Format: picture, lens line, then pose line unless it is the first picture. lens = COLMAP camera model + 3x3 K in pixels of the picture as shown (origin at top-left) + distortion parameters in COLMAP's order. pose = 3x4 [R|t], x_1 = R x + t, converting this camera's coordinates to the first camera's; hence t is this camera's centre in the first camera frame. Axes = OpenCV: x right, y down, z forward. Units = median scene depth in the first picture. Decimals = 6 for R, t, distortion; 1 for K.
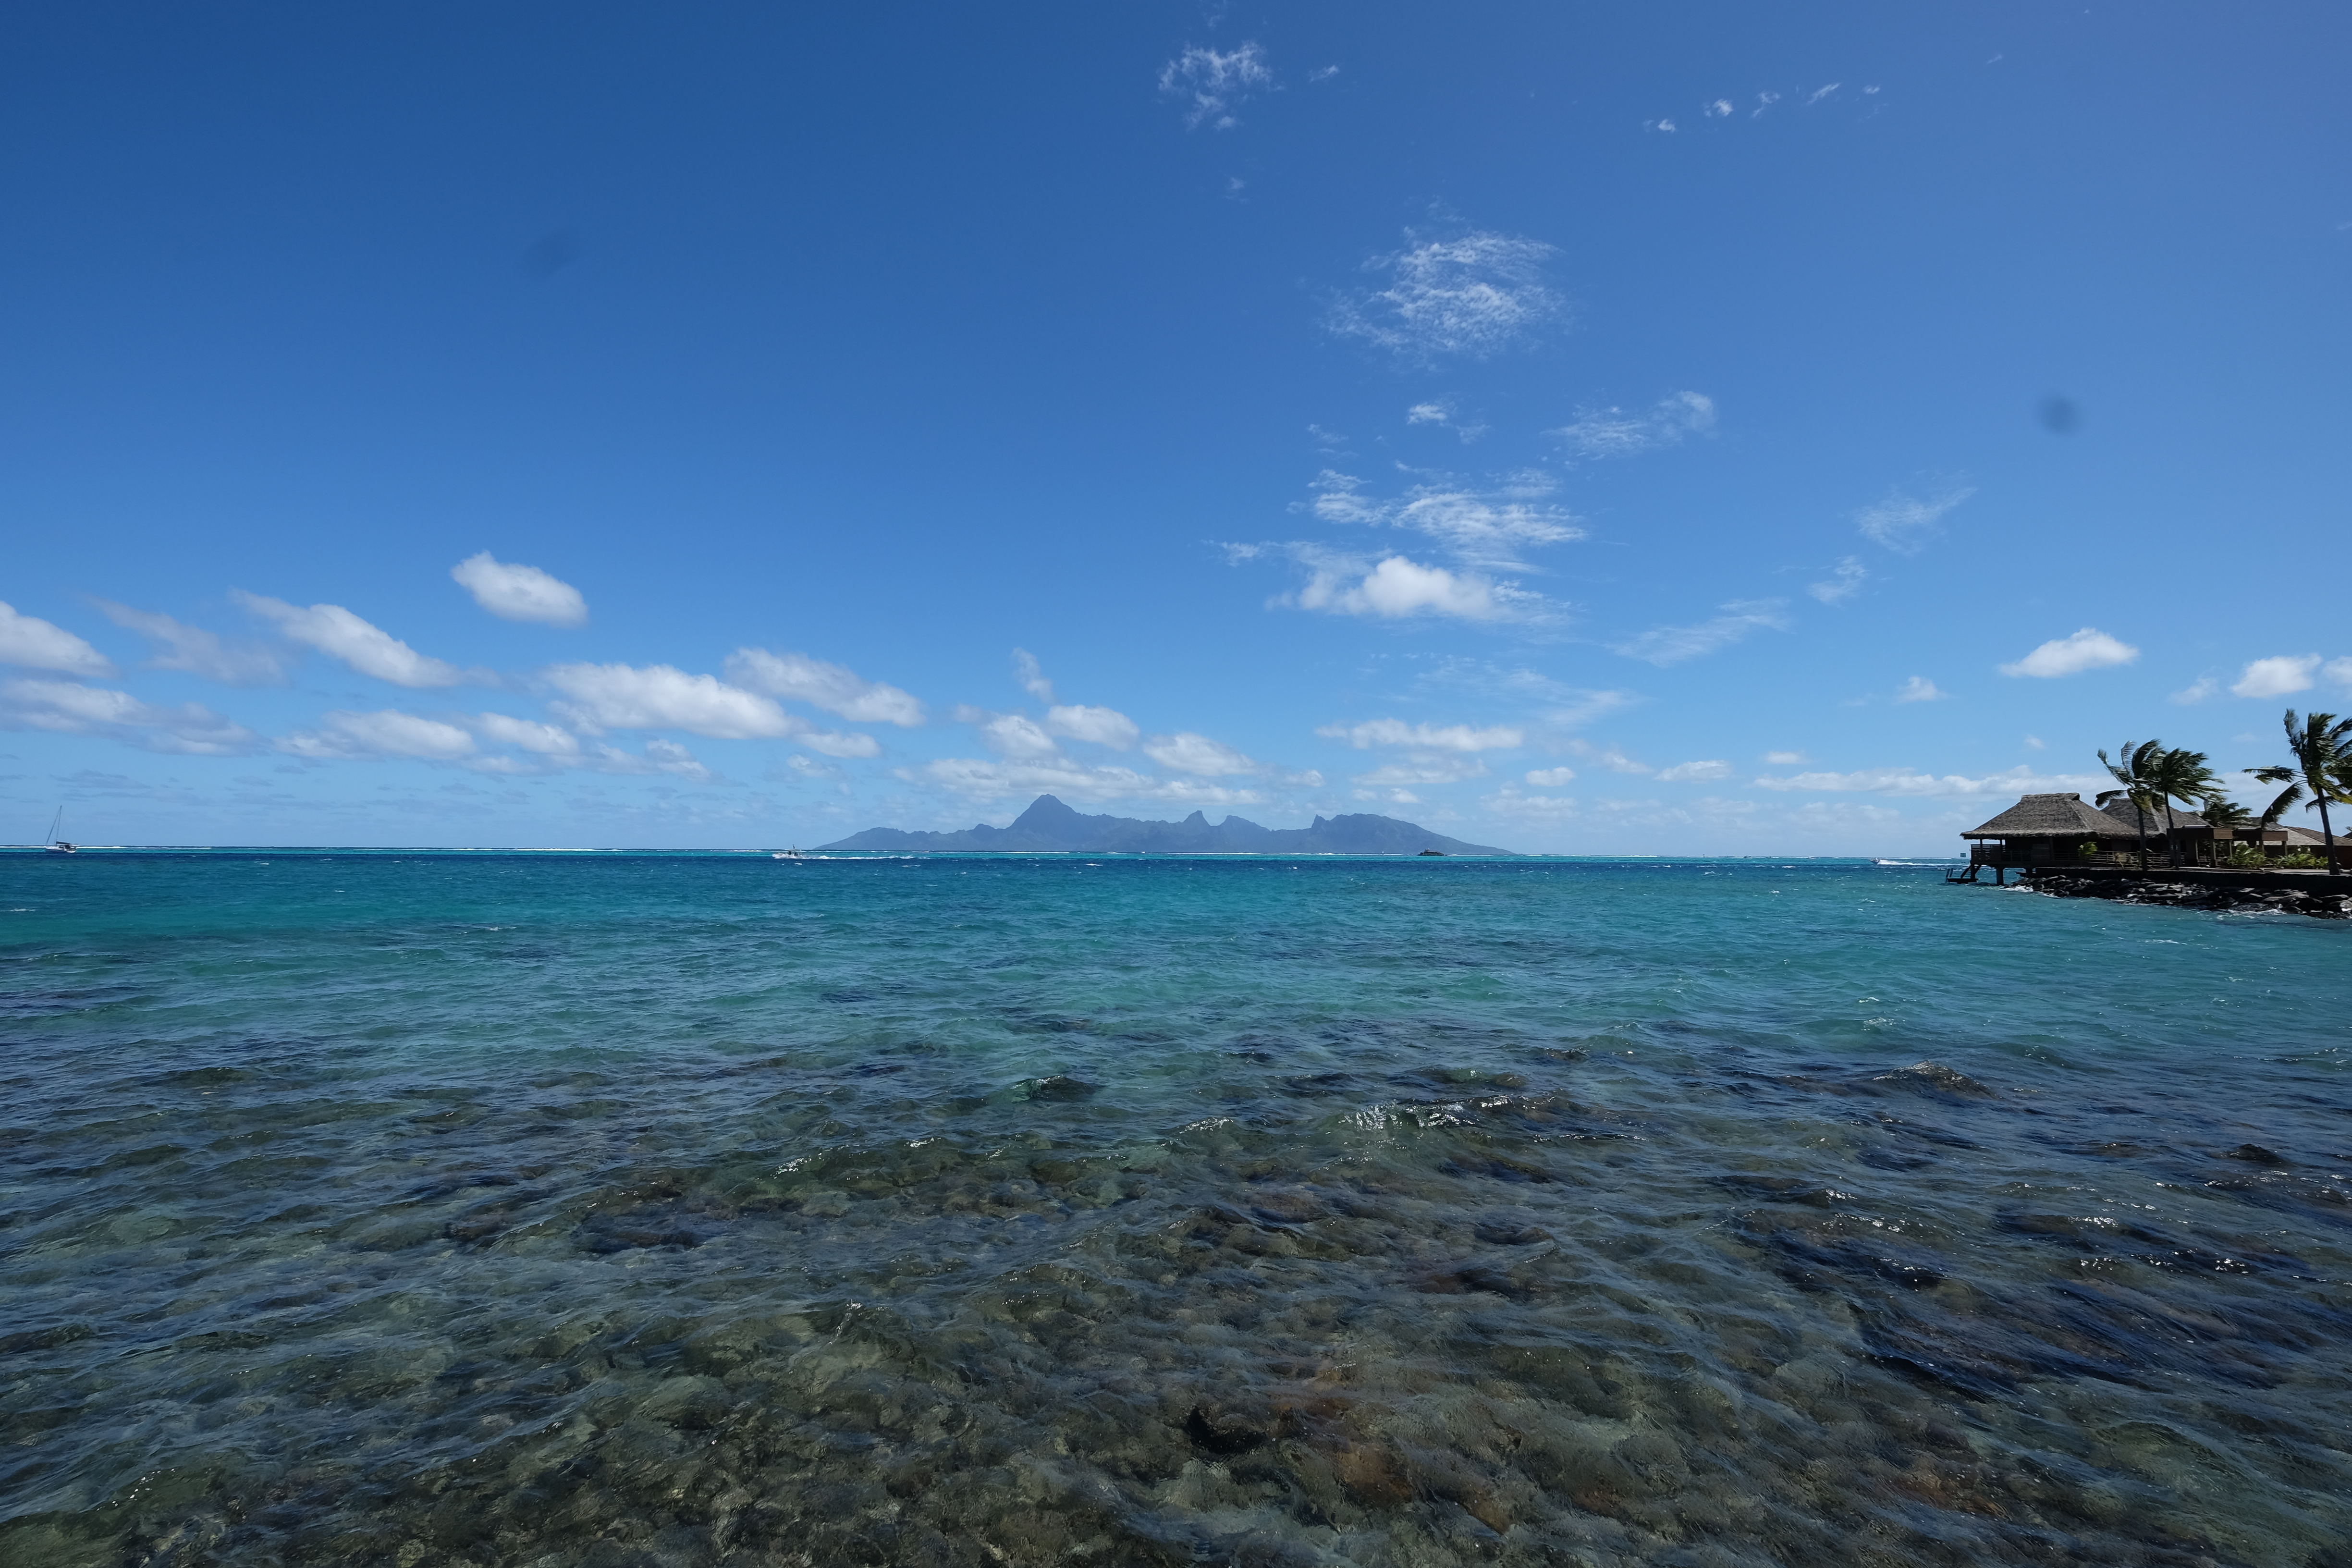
lens RADIAL K [[968.7, 0, 1173.8], [0, 968.7, 783.1], [0, 0, 1]] dist [0.000324, -0.000013]
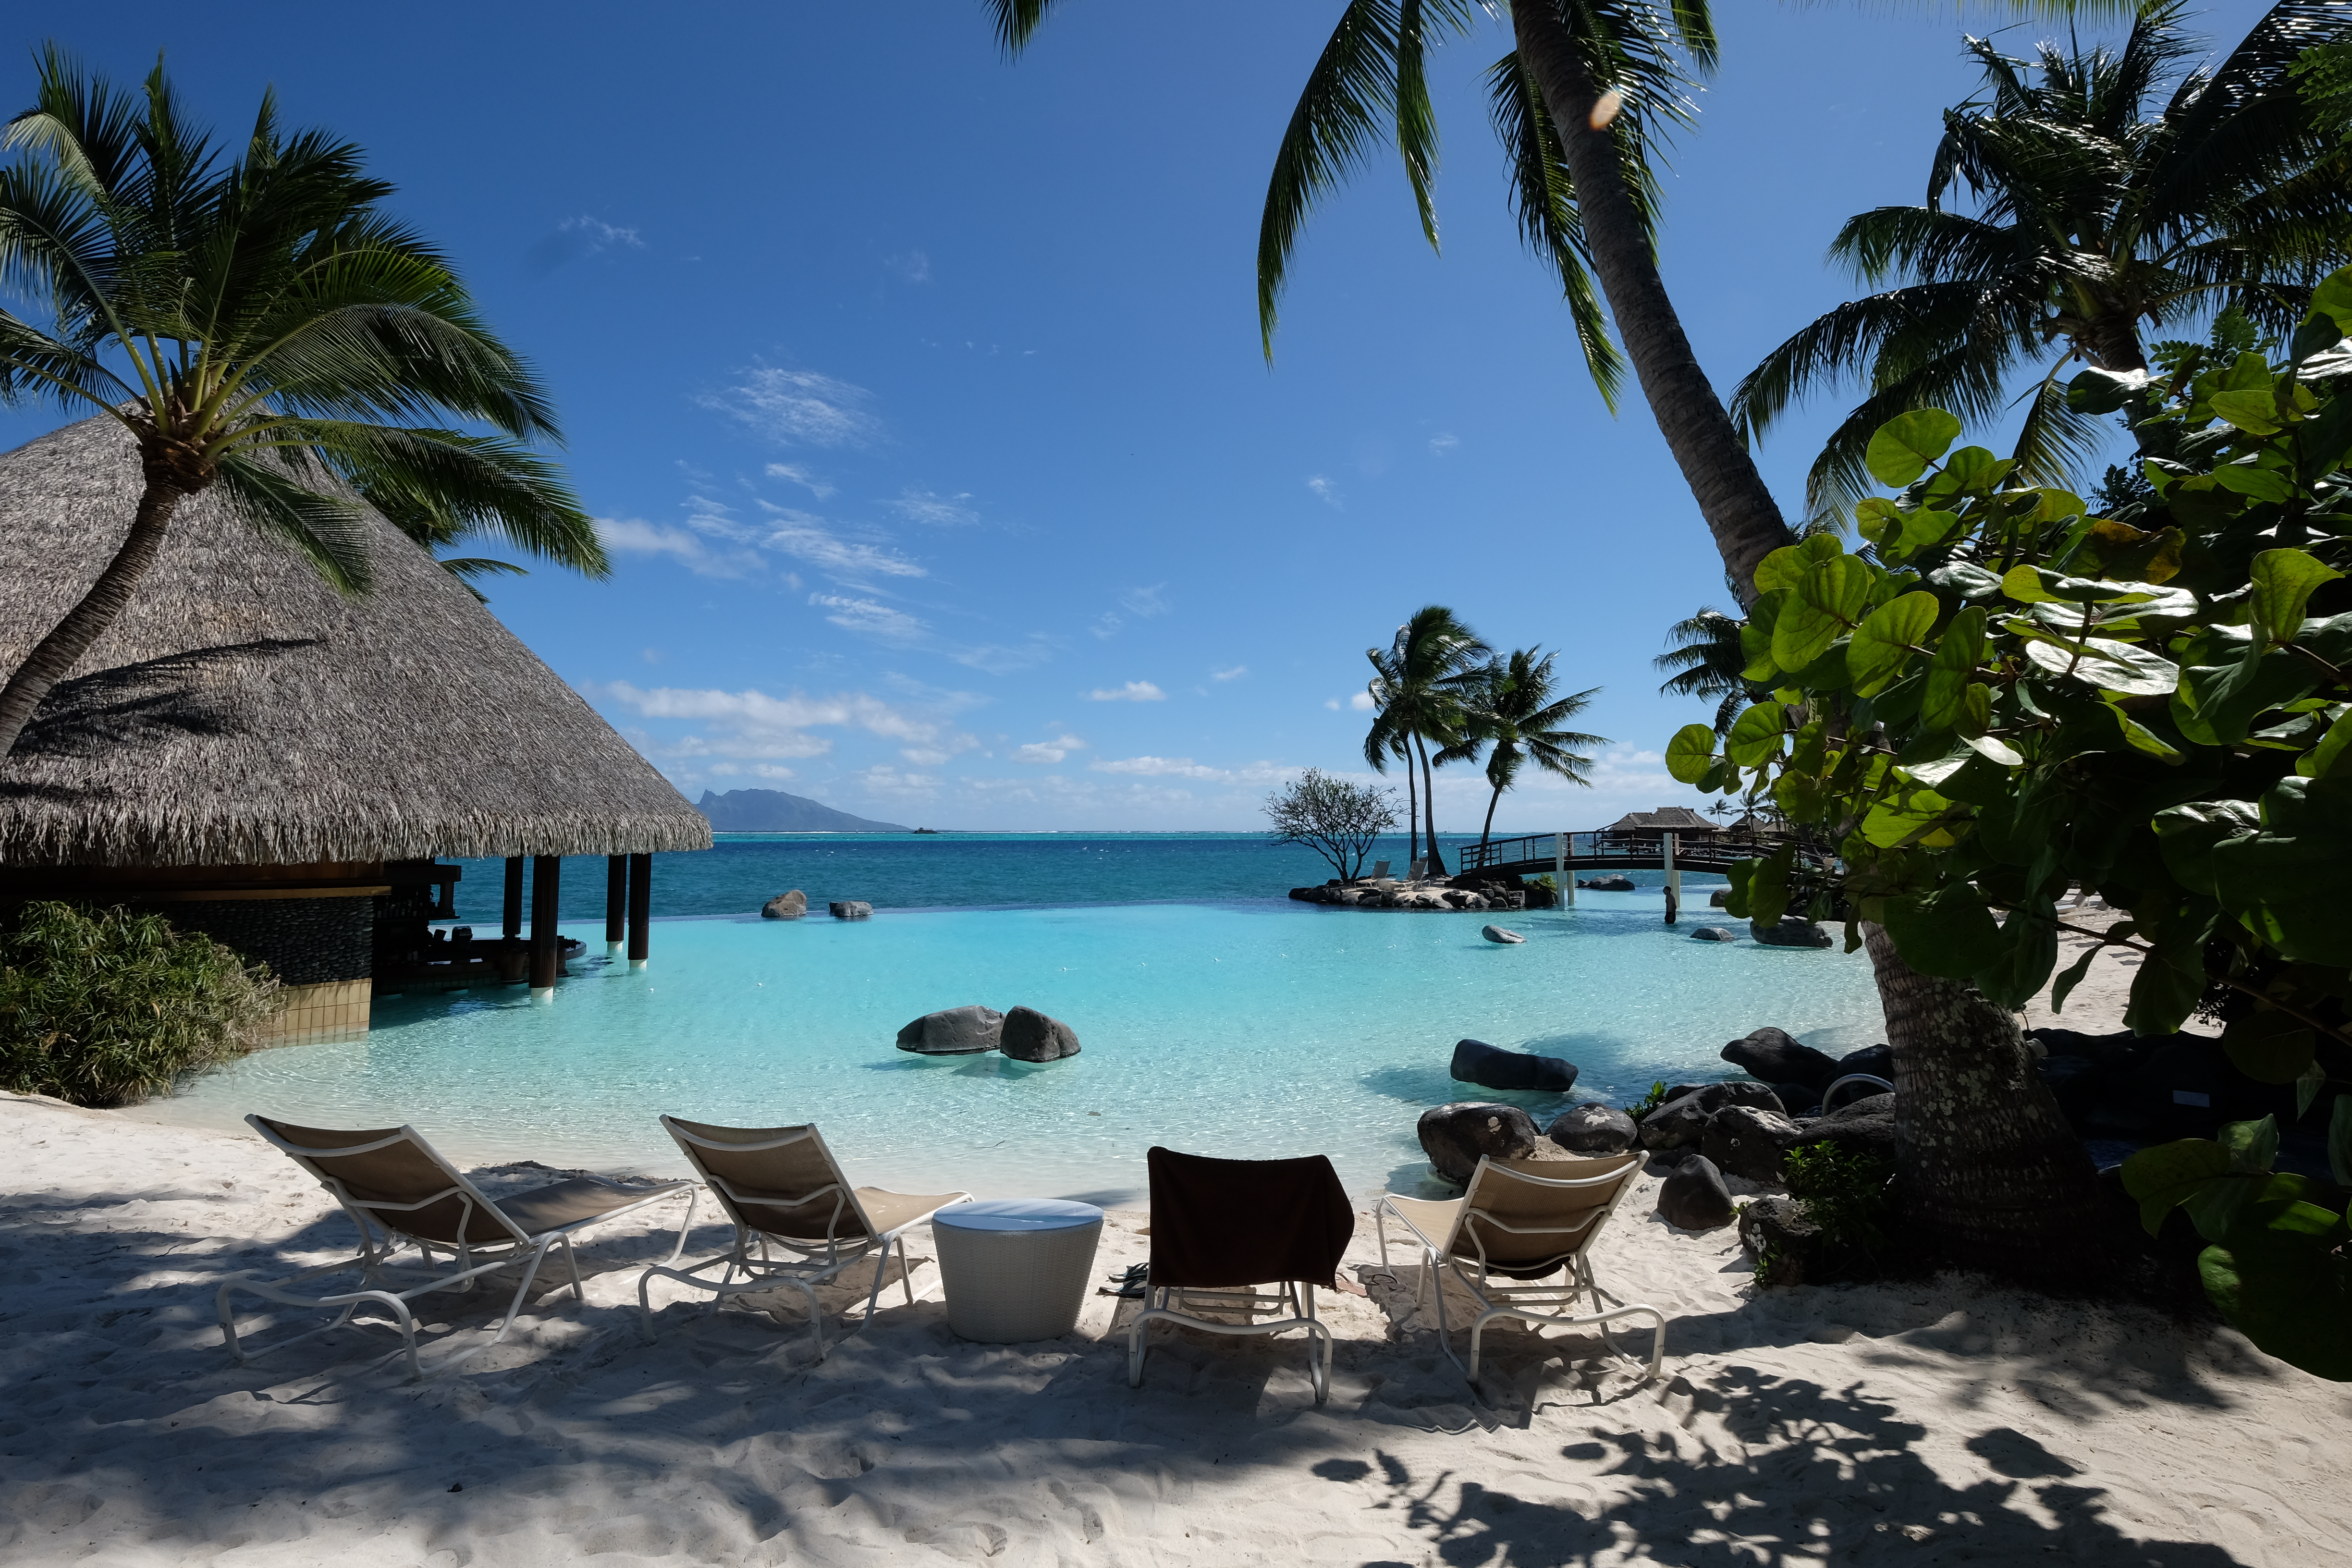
lens RADIAL K [[968.7, 0, 1180.1], [0, 968.7, 780.0], [0, 0, 1]] dist [0.000324, -0.000013]
pose [[0.825728, 0.015437, 0.563857, -0.013323], [-0.027579, 0.999535, 0.013022, -0.011885], [-0.563394, -0.026303, 0.825770, -0.291988]]
